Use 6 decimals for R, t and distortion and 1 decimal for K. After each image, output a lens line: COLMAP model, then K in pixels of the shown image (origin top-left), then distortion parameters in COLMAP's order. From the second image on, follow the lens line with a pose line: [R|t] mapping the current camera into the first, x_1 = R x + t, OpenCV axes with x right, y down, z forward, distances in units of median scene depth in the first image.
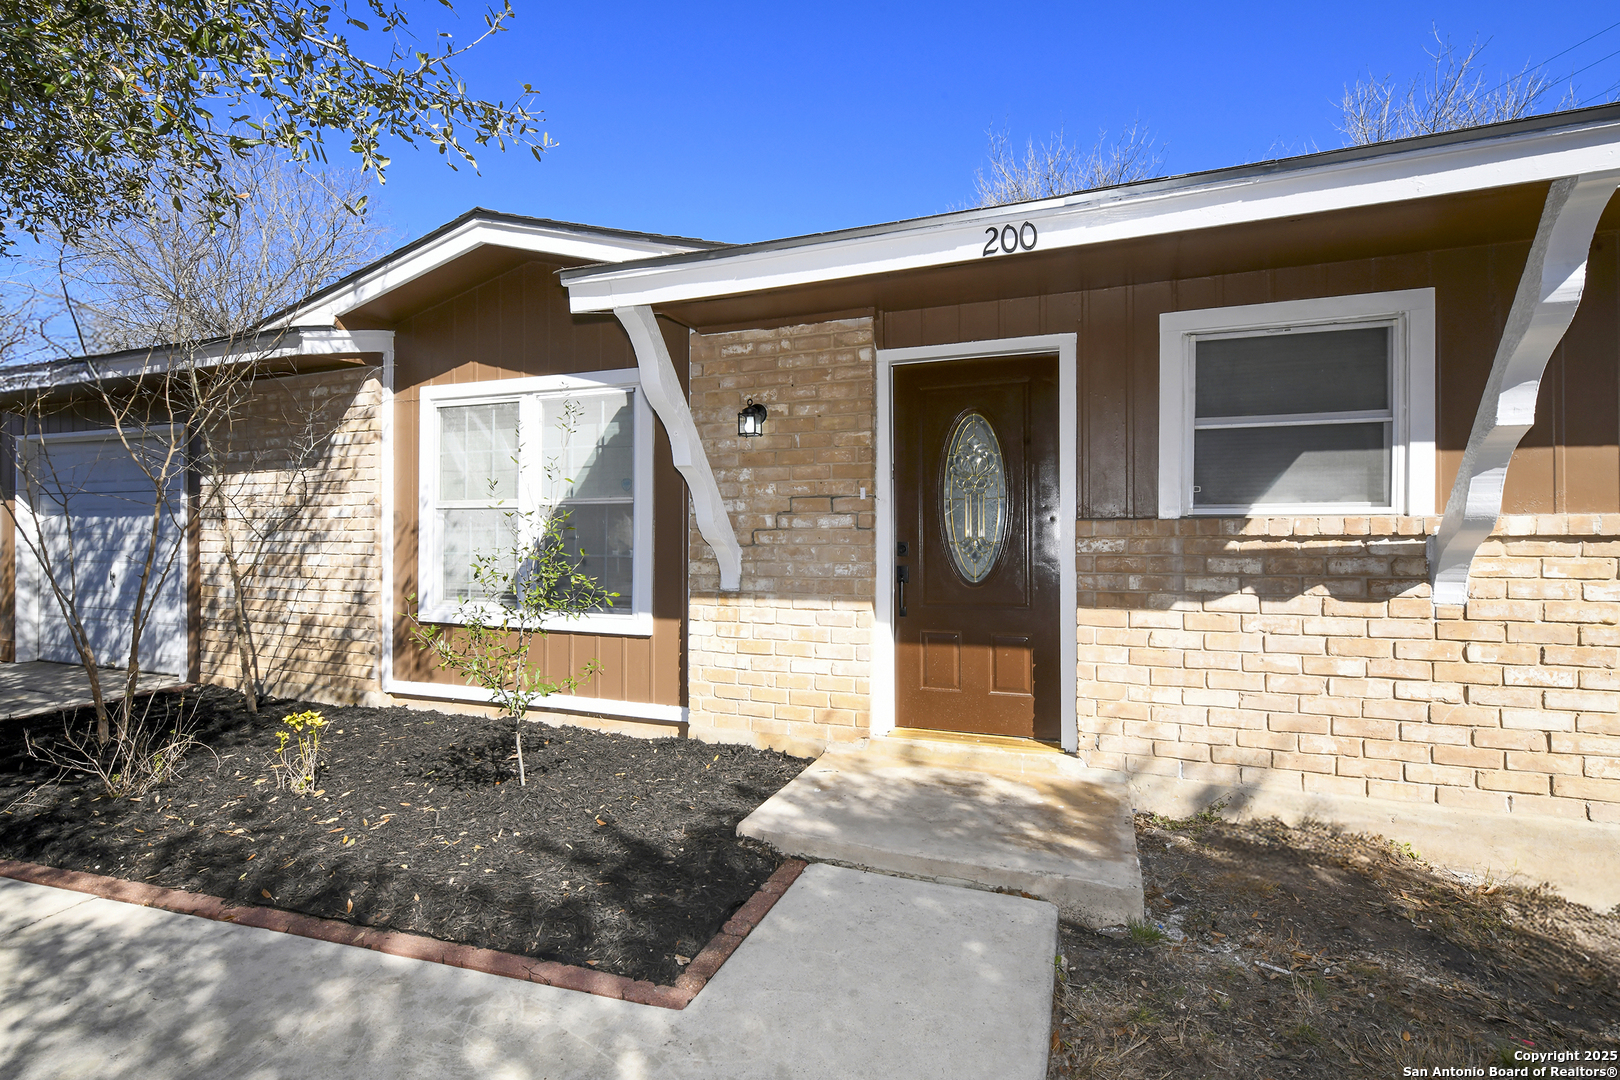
lens RADIAL K [[757.9, 0, 802.2], [0, 757.9, 538.8], [0, 0, 1]] dist [0.000731, 0.000332]
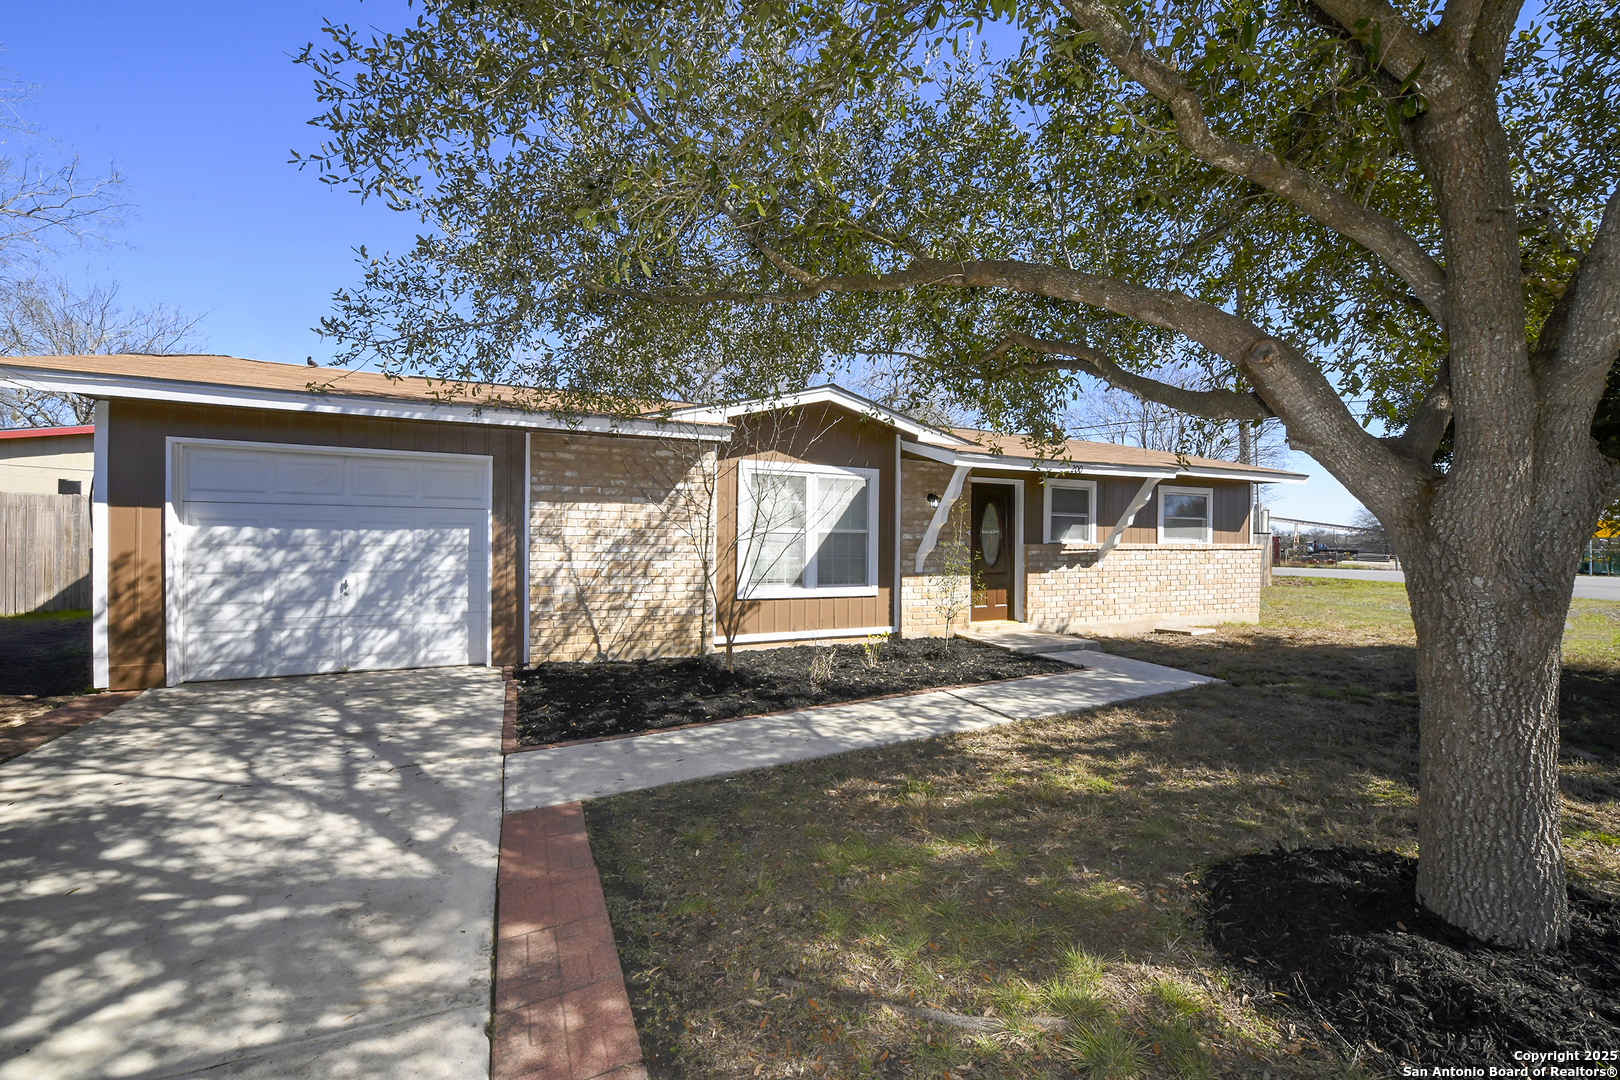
lens RADIAL K [[649.4, 0, 806.1], [0, 649.4, 549.3], [0, 0, 1]] dist [-0.000741, -0.000355]
pose [[0.699216, -0.011940, 0.714811, -1.808301], [-0.011381, 0.999548, 0.027828, -0.056354], [-0.714820, -0.027593, 0.698764, -0.145772]]
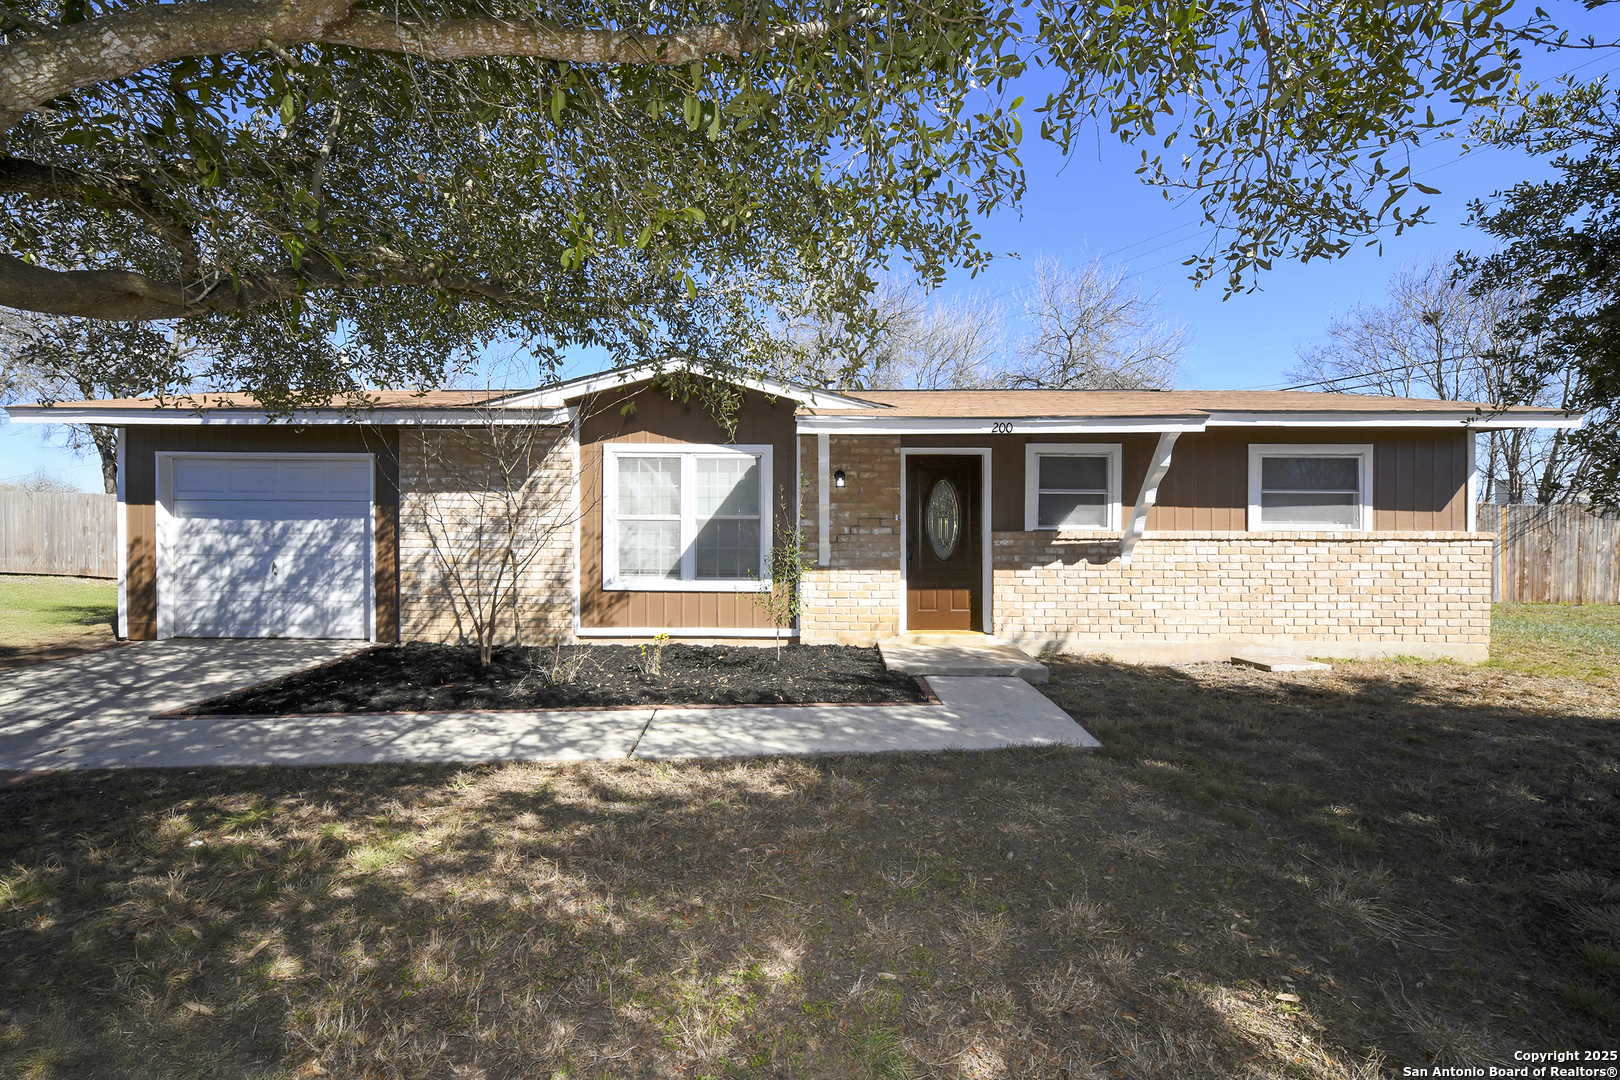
lens RADIAL K [[649.4, 0, 820.0], [0, 649.4, 532.5], [0, 0, 1]] dist [-0.000741, -0.000355]
pose [[0.938476, -0.004281, 0.345319, -0.695284], [-0.001701, 0.999854, 0.017018, -0.046722], [-0.345341, -0.016559, 0.938331, -0.565868]]
